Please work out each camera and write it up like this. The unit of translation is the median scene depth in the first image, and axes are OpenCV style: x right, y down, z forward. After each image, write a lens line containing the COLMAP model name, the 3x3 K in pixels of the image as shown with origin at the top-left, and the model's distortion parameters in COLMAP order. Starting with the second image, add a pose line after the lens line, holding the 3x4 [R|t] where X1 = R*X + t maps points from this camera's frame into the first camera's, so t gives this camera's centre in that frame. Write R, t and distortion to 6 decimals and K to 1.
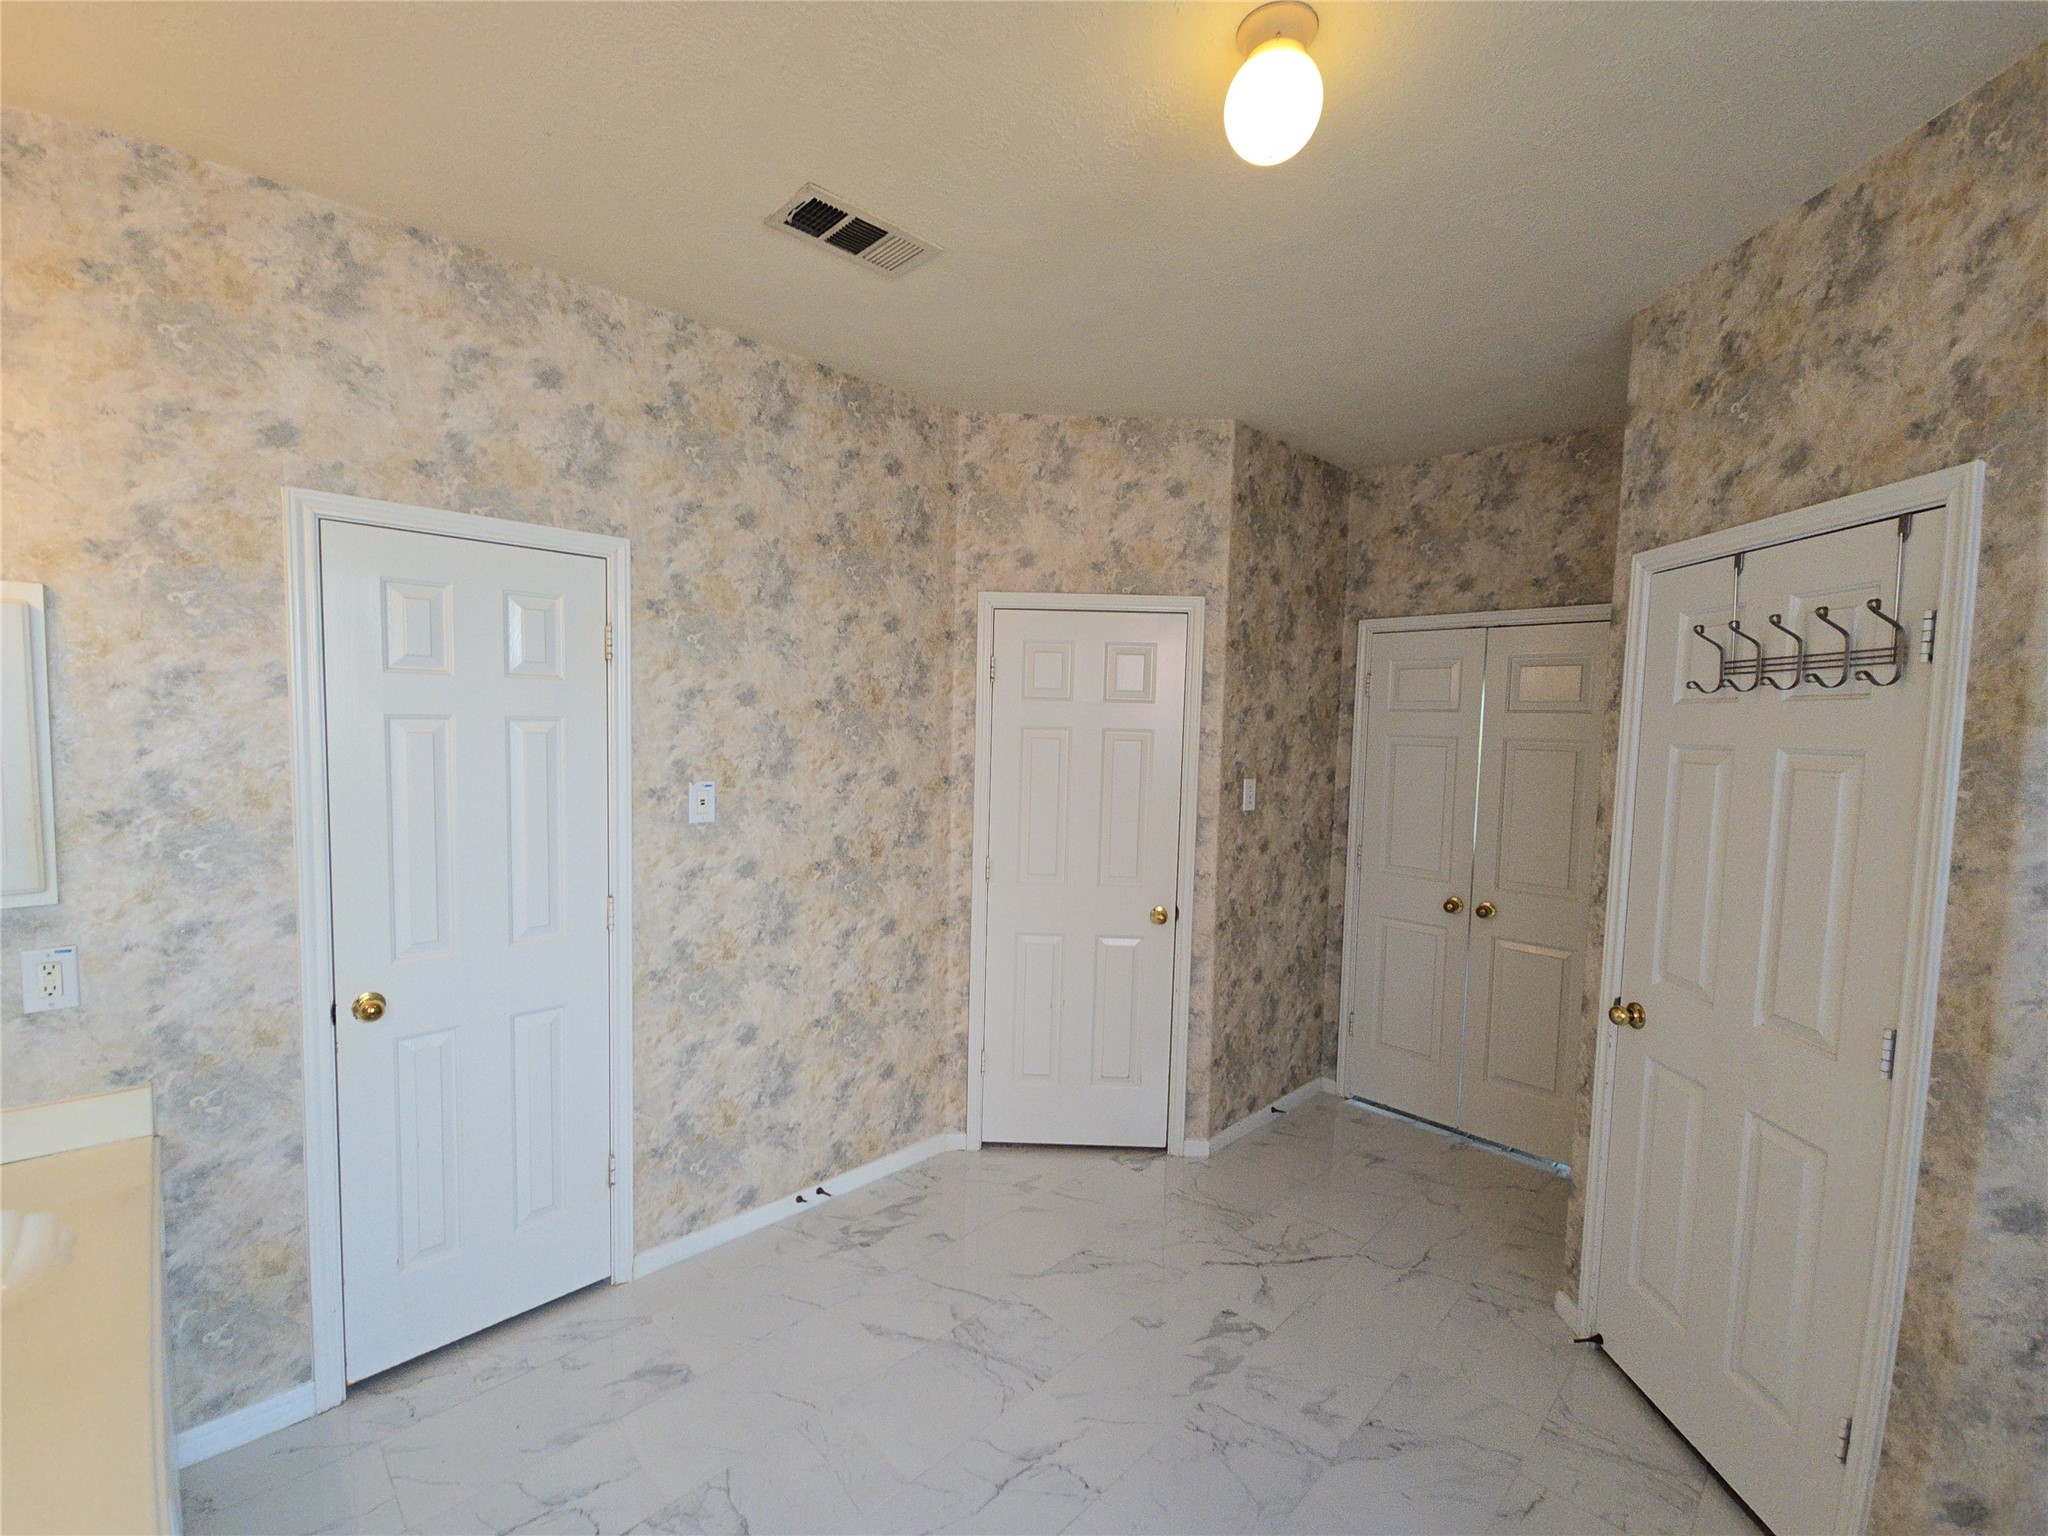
lens RADIAL K [[872.1, 0, 1034.9], [0, 872.1, 777.1], [0, 0, 1]] dist [0.002112, -0.004917]
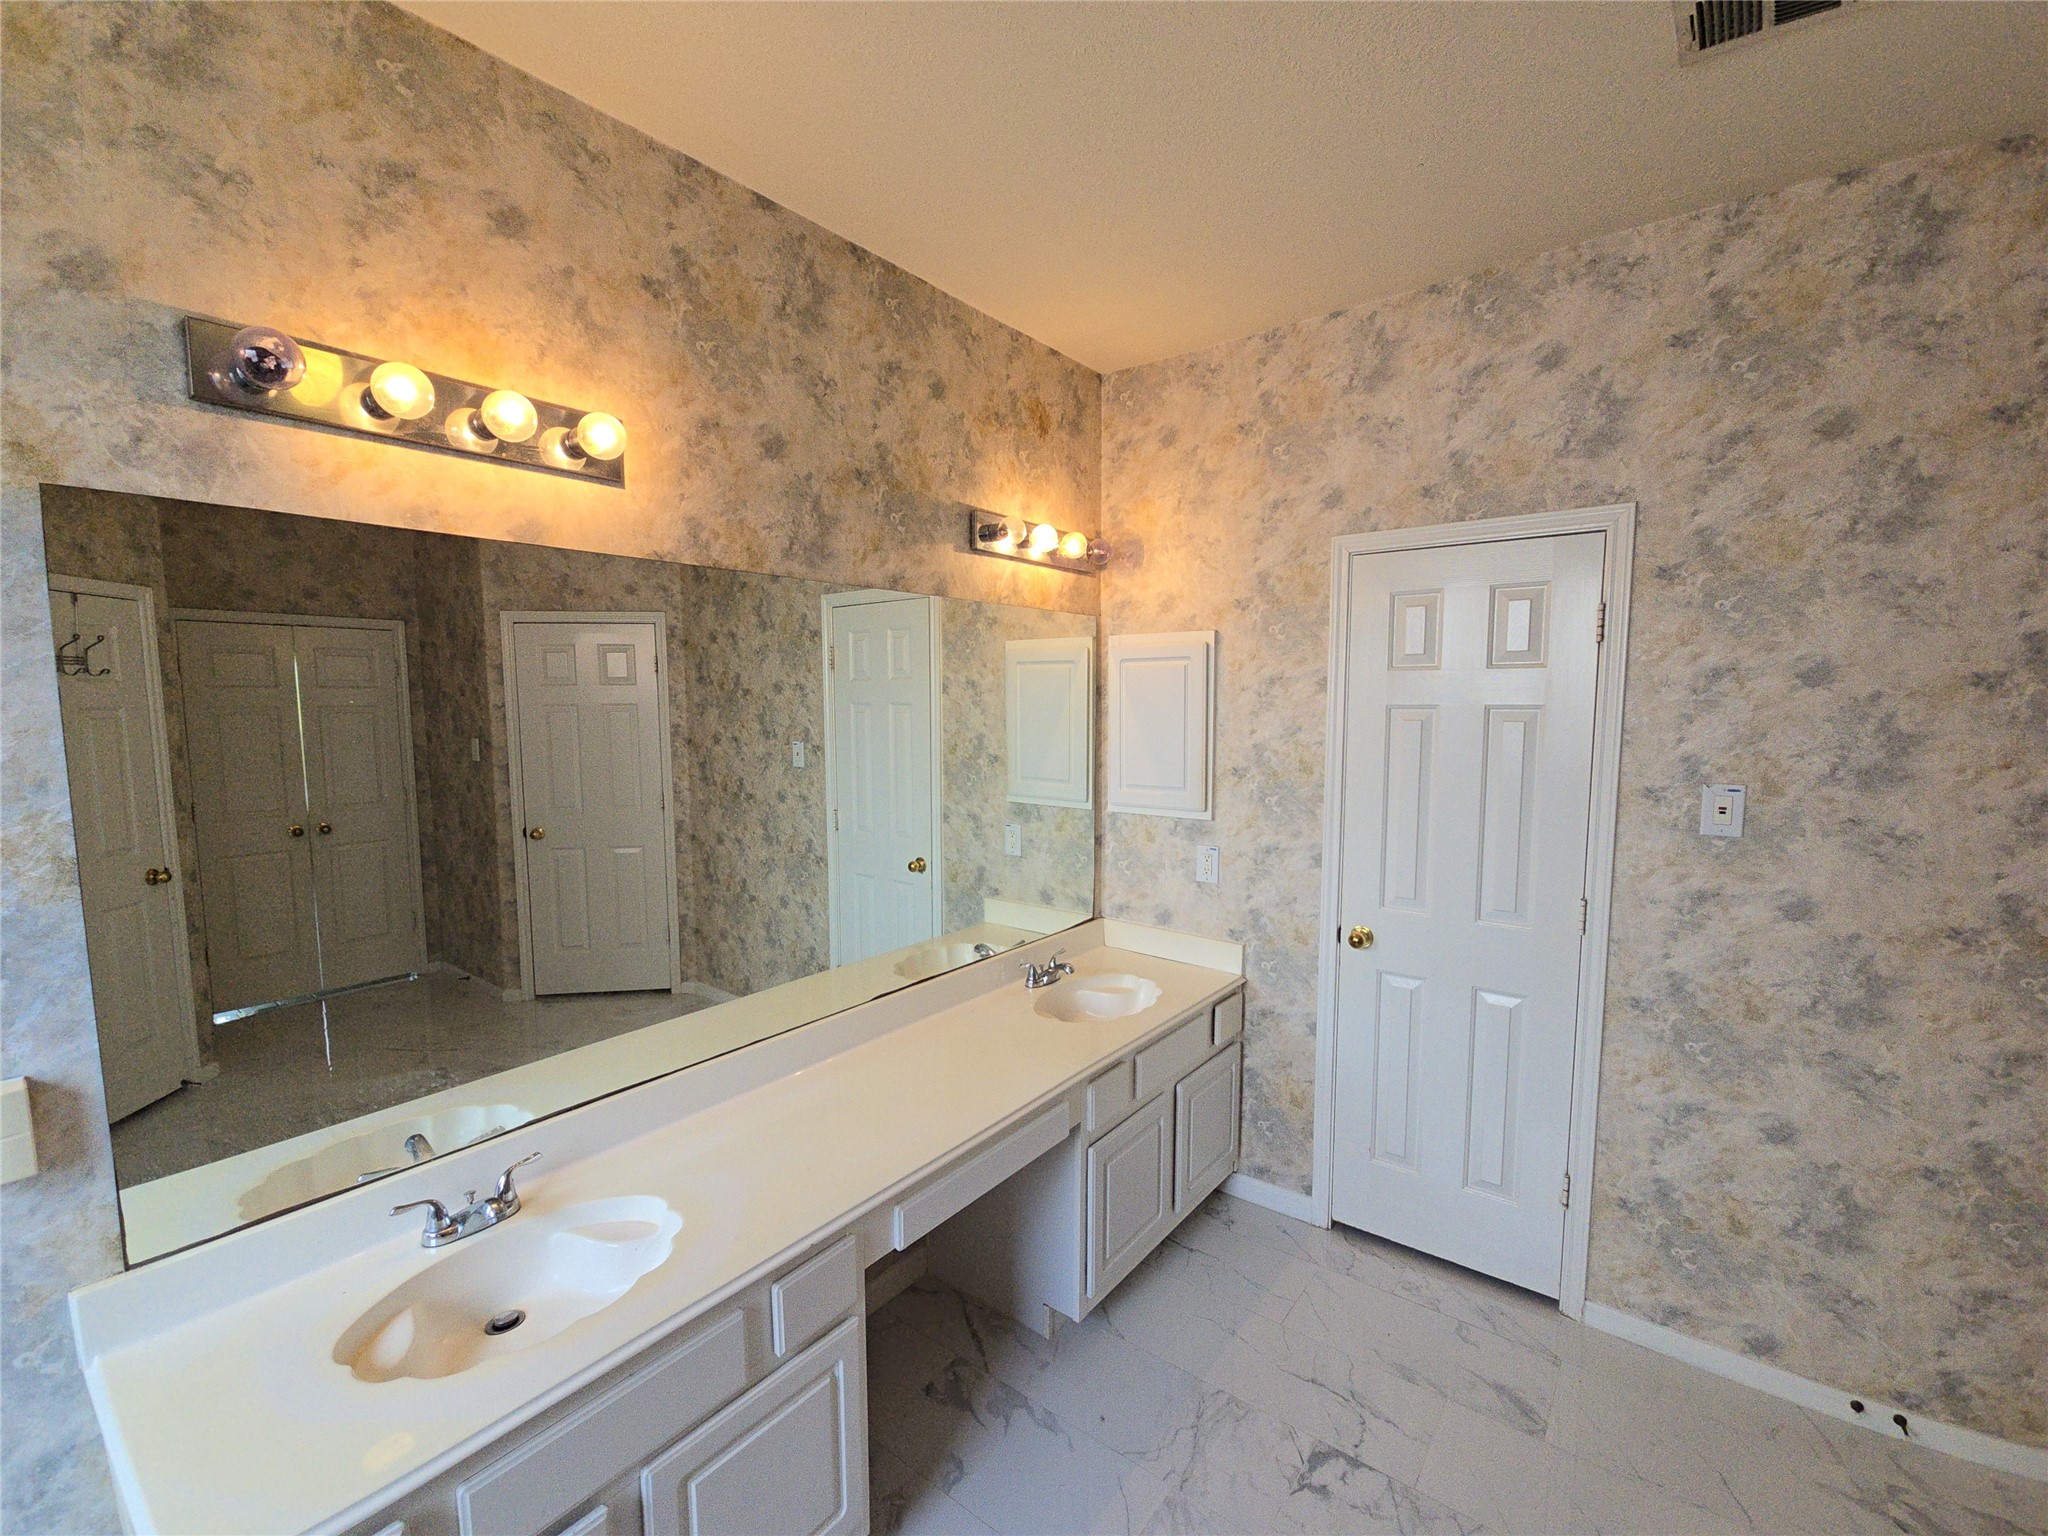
lens RADIAL K [[872.1, 0, 1025.6], [0, 872.1, 779.3], [0, 0, 1]] dist [0.002112, -0.004917]
pose [[0.129417, 0.068478, -0.989223, 0.383403], [-0.061283, 0.996258, 0.060947, -0.011071], [0.989695, 0.052735, 0.133129, 0.319746]]
